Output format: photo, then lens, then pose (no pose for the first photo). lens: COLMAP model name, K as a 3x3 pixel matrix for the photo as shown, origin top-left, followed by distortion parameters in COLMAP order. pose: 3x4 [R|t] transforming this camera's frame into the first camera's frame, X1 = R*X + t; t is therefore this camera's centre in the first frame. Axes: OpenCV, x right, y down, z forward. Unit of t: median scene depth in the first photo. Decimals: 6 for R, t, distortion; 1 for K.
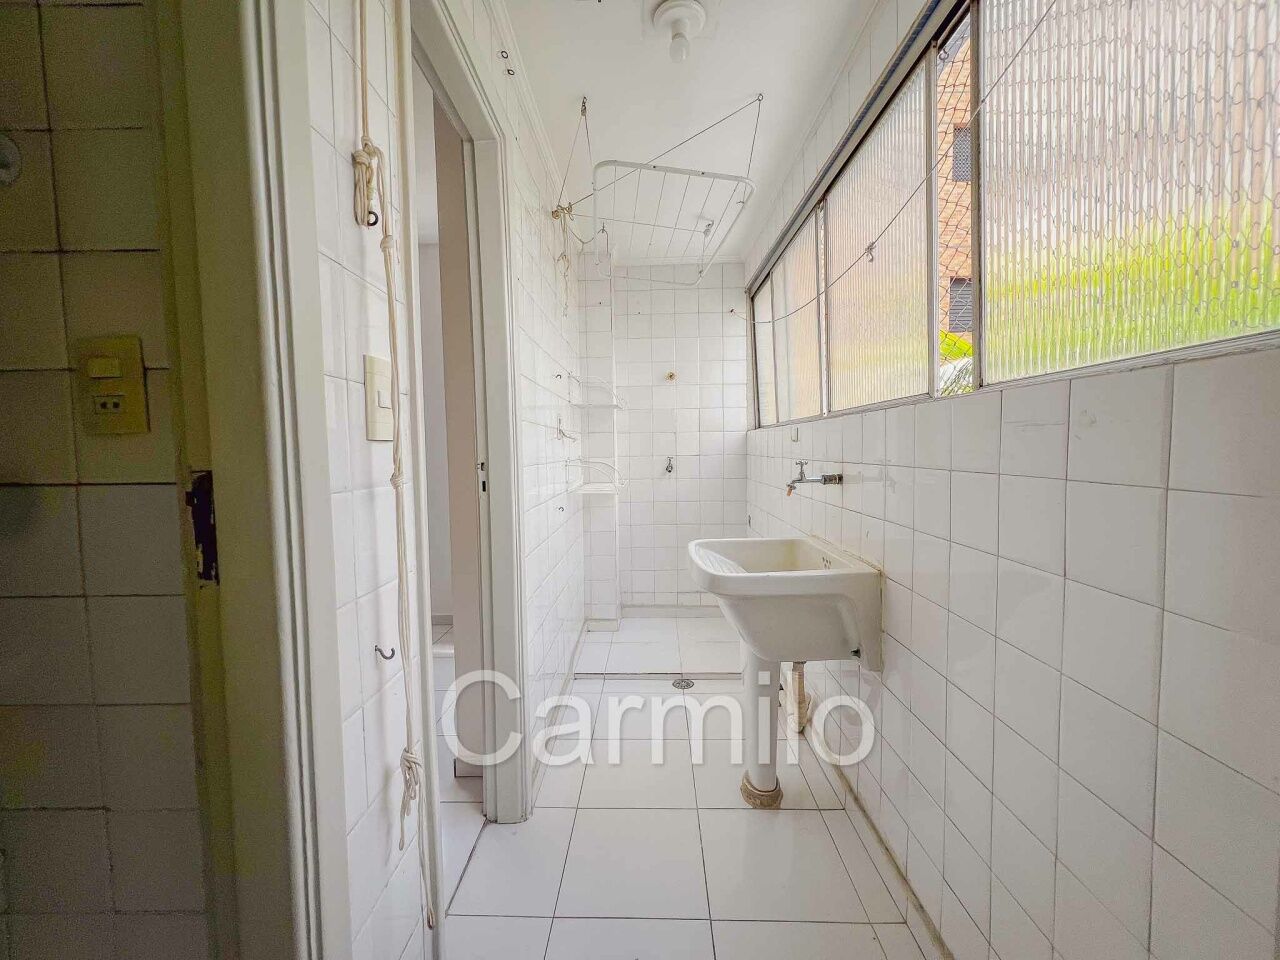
lens RADIAL K [[509.7, 0, 639.0], [0, 509.7, 467.9], [0, 0, 1]] dist [-0.005650, 0.001868]
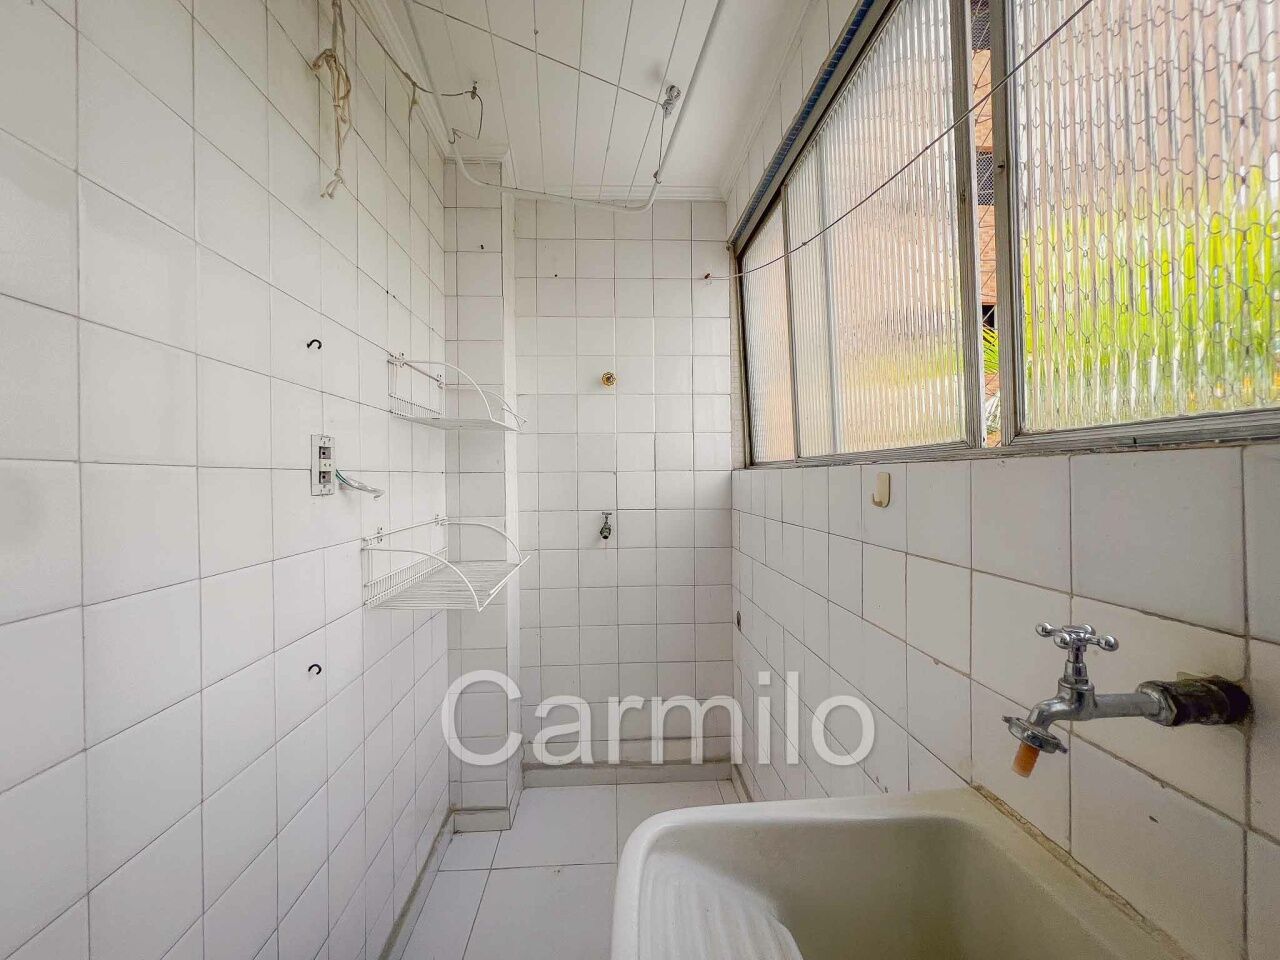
lens RADIAL K [[509.7, 0, 634.3], [0, 509.7, 474.7], [0, 0, 1]] dist [-0.005650, 0.001868]
pose [[0.996425, 0.002374, 0.084447, 0.043754], [0.001065, 0.999173, -0.040648, -0.042609], [-0.084474, 0.040593, 0.995599, 0.404026]]
